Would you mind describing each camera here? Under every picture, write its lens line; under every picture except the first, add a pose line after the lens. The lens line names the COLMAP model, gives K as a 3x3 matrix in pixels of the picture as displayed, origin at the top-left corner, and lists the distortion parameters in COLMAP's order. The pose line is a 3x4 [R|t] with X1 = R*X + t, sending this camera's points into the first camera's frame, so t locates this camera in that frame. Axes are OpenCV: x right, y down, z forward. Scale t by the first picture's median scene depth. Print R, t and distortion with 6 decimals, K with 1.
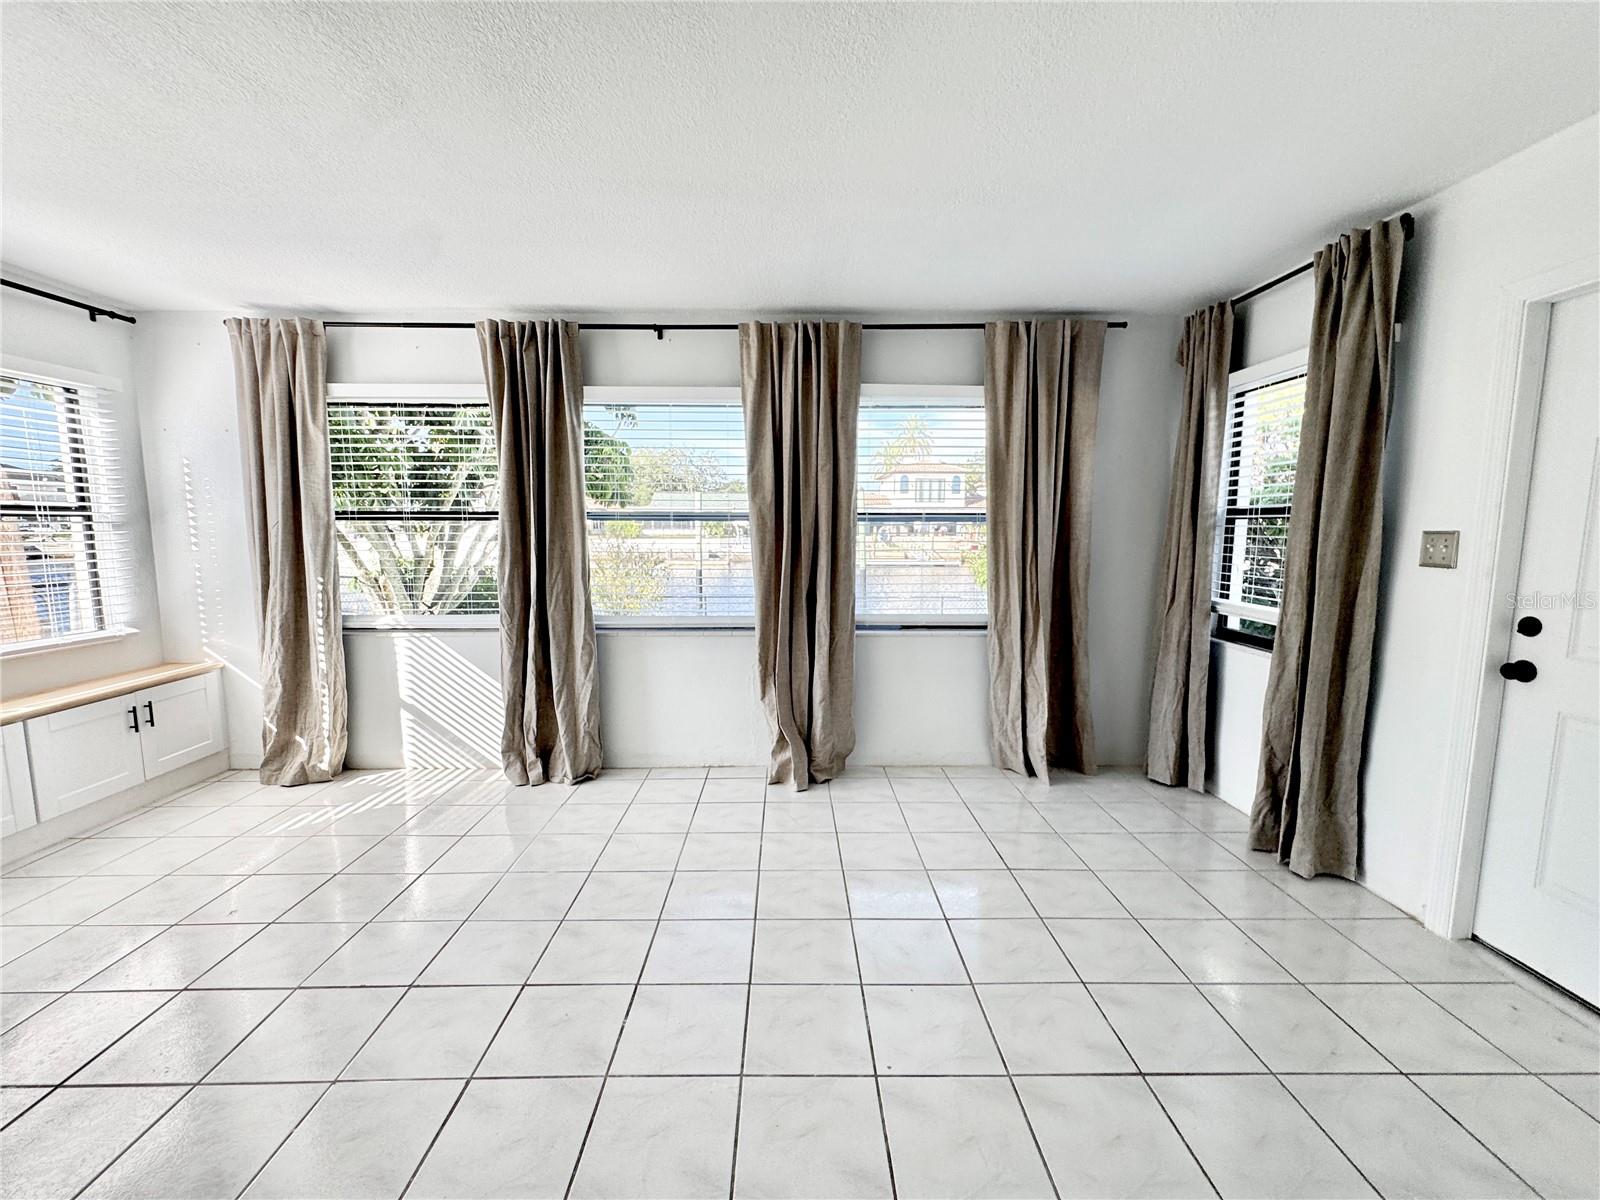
lens RADIAL K [[655.6, 0, 798.5], [0, 655.6, 600.3], [0, 0, 1]] dist [-0.003915, 0.000123]
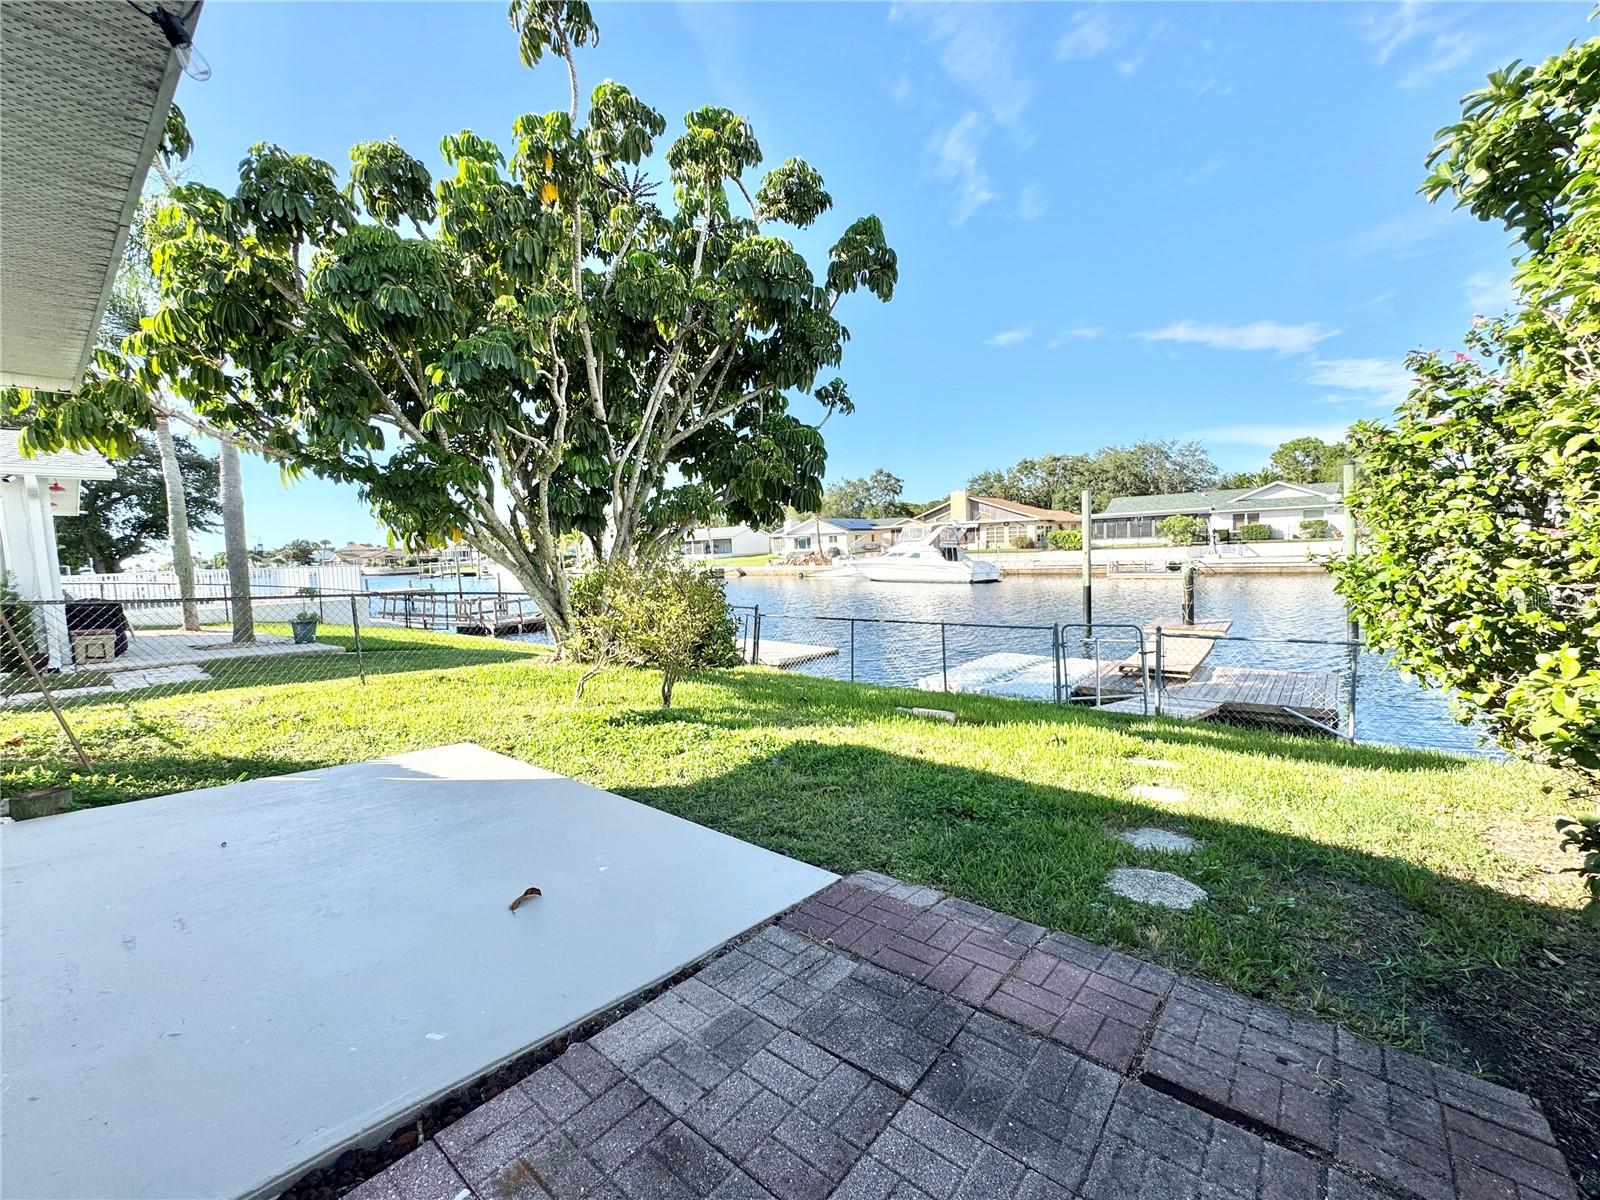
lens RADIAL K [[655.6, 0, 798.5], [0, 655.6, 600.3], [0, 0, 1]] dist [-0.003915, 0.000123]
pose [[0.757103, 0.019327, -0.653010, 0.821807], [-0.033144, 0.999411, -0.008848, -0.072694], [0.652455, 0.028342, 0.757297, 1.201592]]
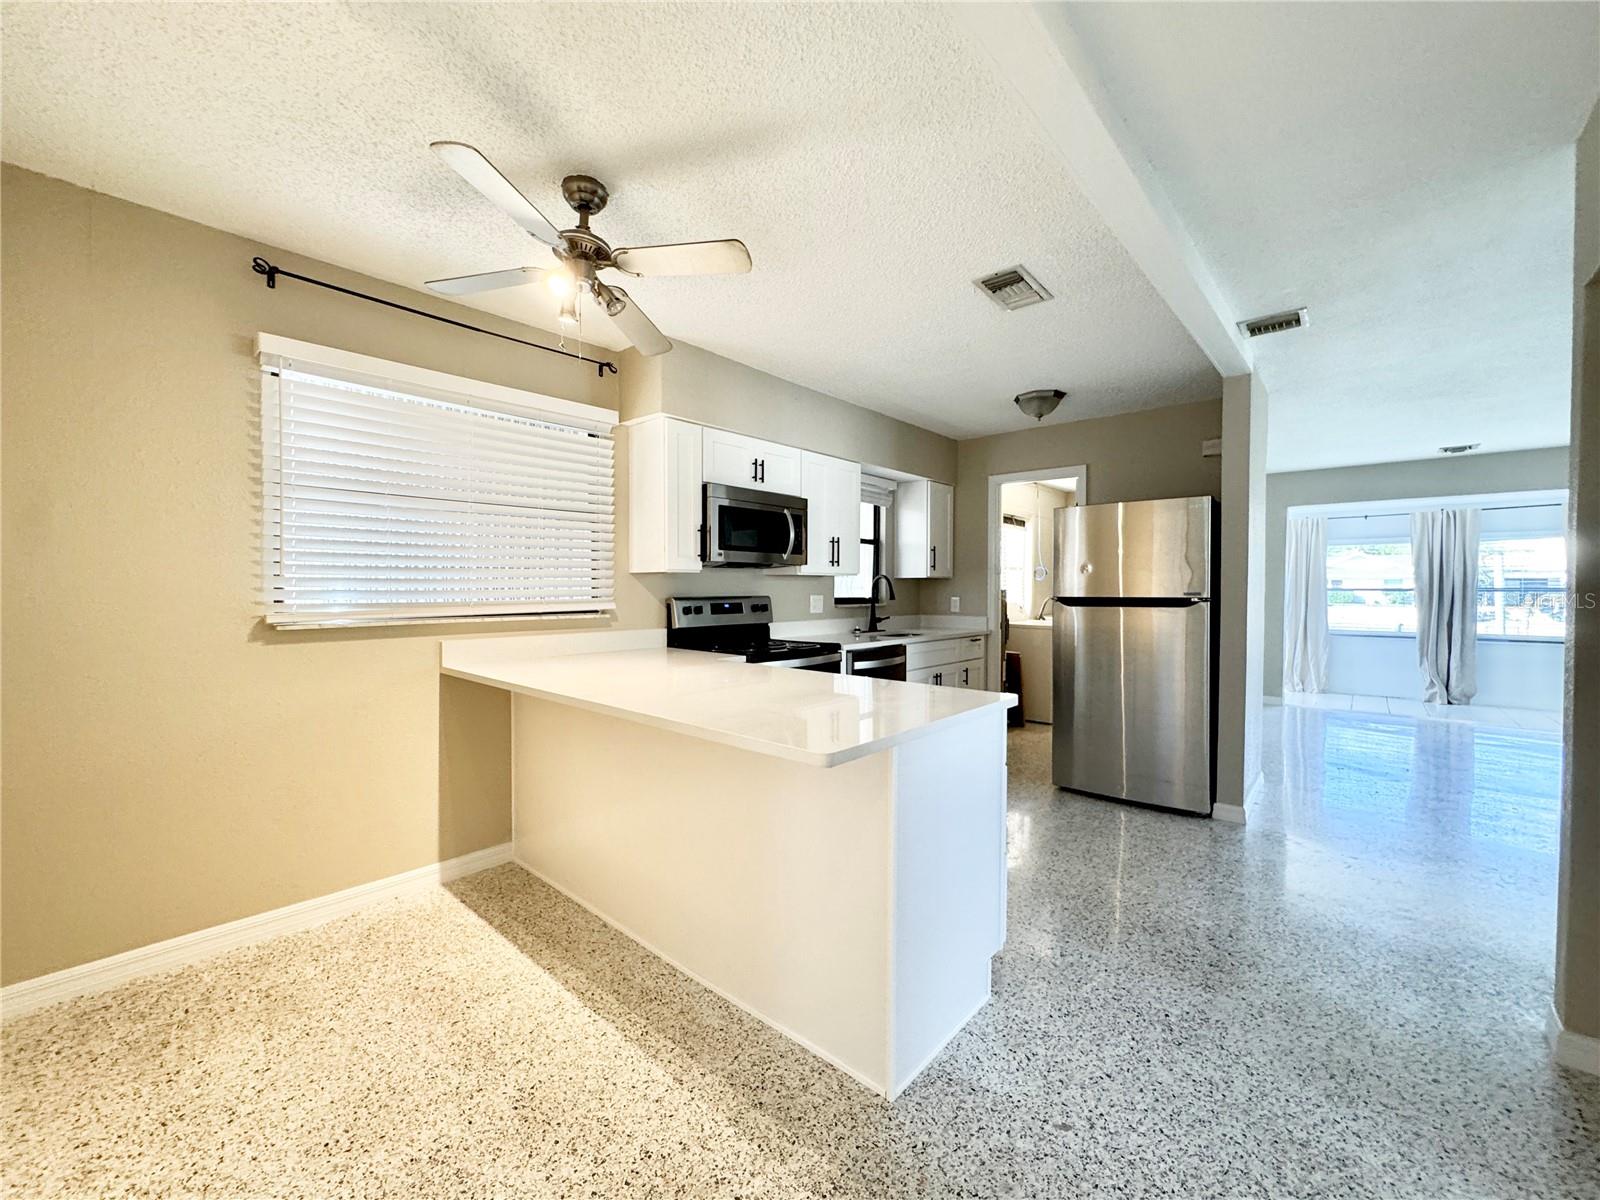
lens RADIAL K [[642.4, 0, 796.9], [0, 642.4, 600.9], [0, 0, 1]] dist [-0.005484, -0.000127]
pose [[0.735593, 0.012565, -0.677307, -0.152509], [-0.079016, 0.994595, -0.067365, 0.251085], [0.672799, 0.103071, 0.732610, -2.249281]]
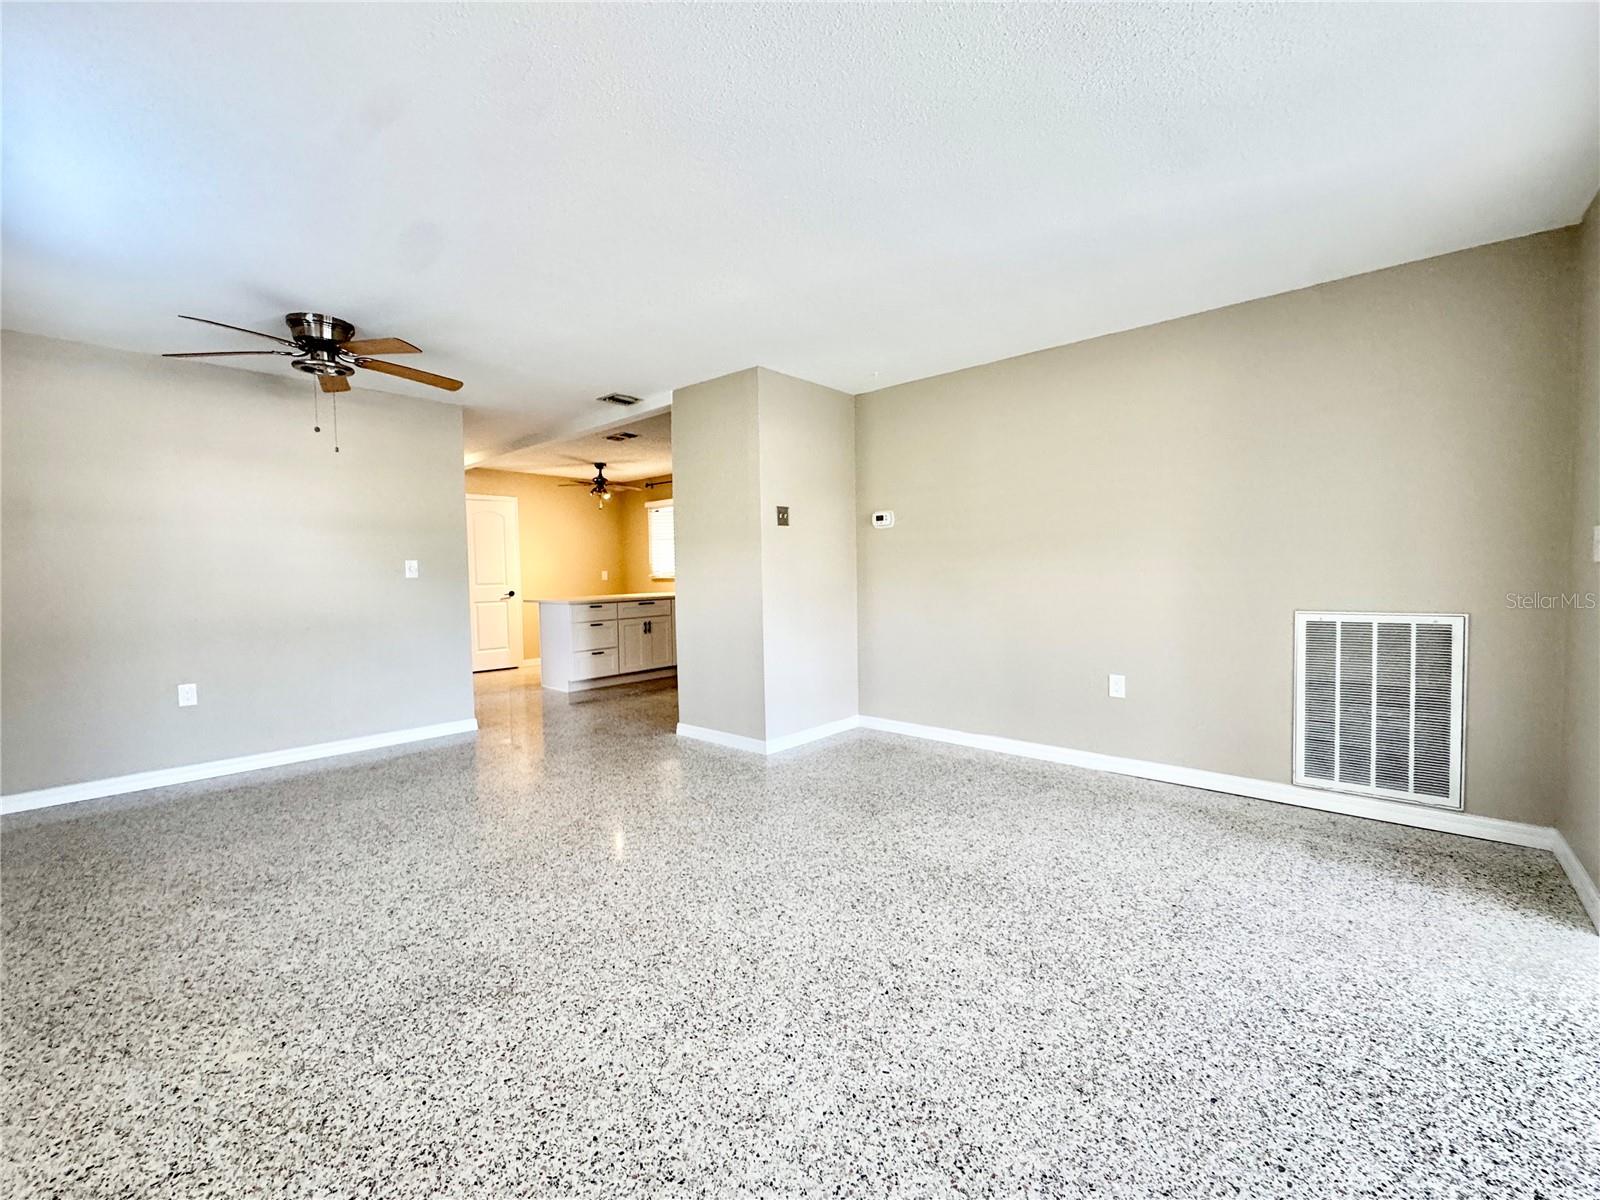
lens RADIAL K [[655.6, 0, 798.5], [0, 655.6, 600.3], [0, 0, 1]] dist [-0.003915, 0.000123]
pose [[-0.675269, 0.042107, -0.736369, 0.521408], [-0.073099, 0.989633, 0.123623, 0.004002], [0.733940, 0.137306, -0.665191, 0.016909]]
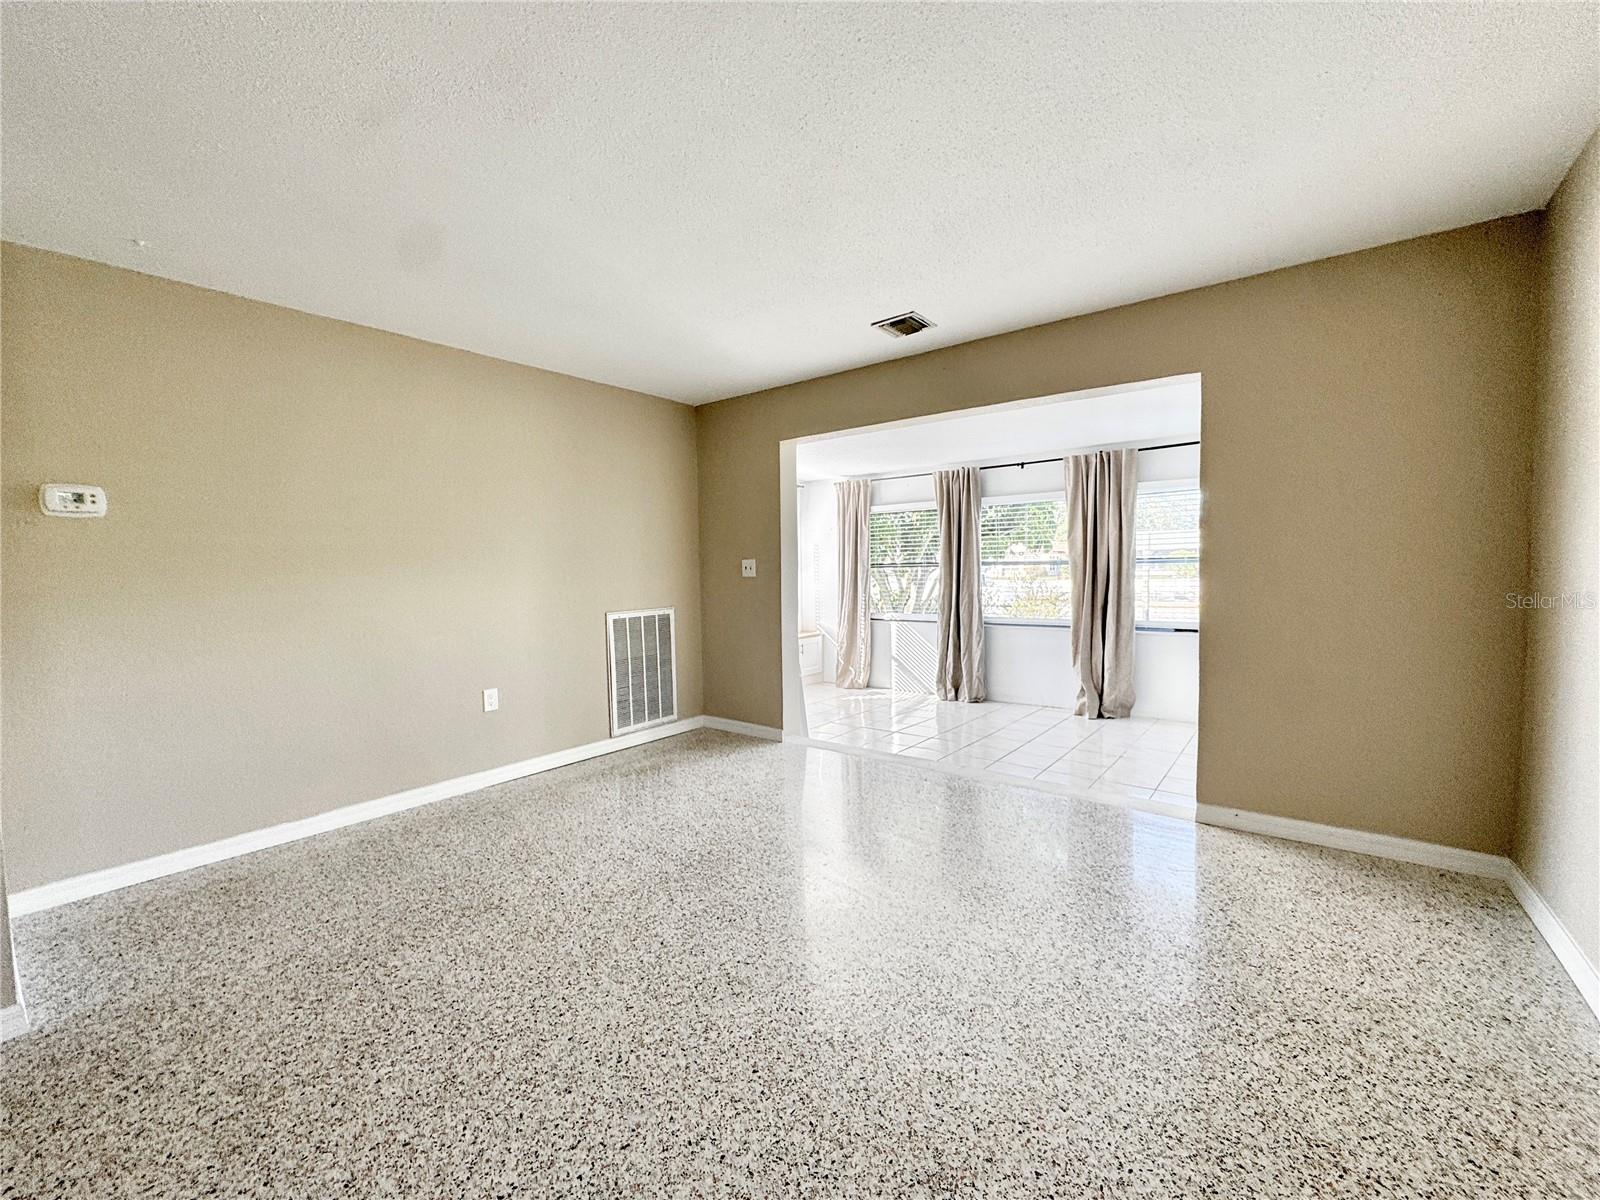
lens RADIAL K [[655.6, 0, 798.5], [0, 655.6, 600.3], [0, 0, 1]] dist [-0.003915, 0.000123]
pose [[0.778595, 0.013408, -0.627383, 0.470767], [-0.052761, 0.997630, -0.044157, 0.092133], [0.625304, 0.067482, 0.777458, -0.830094]]
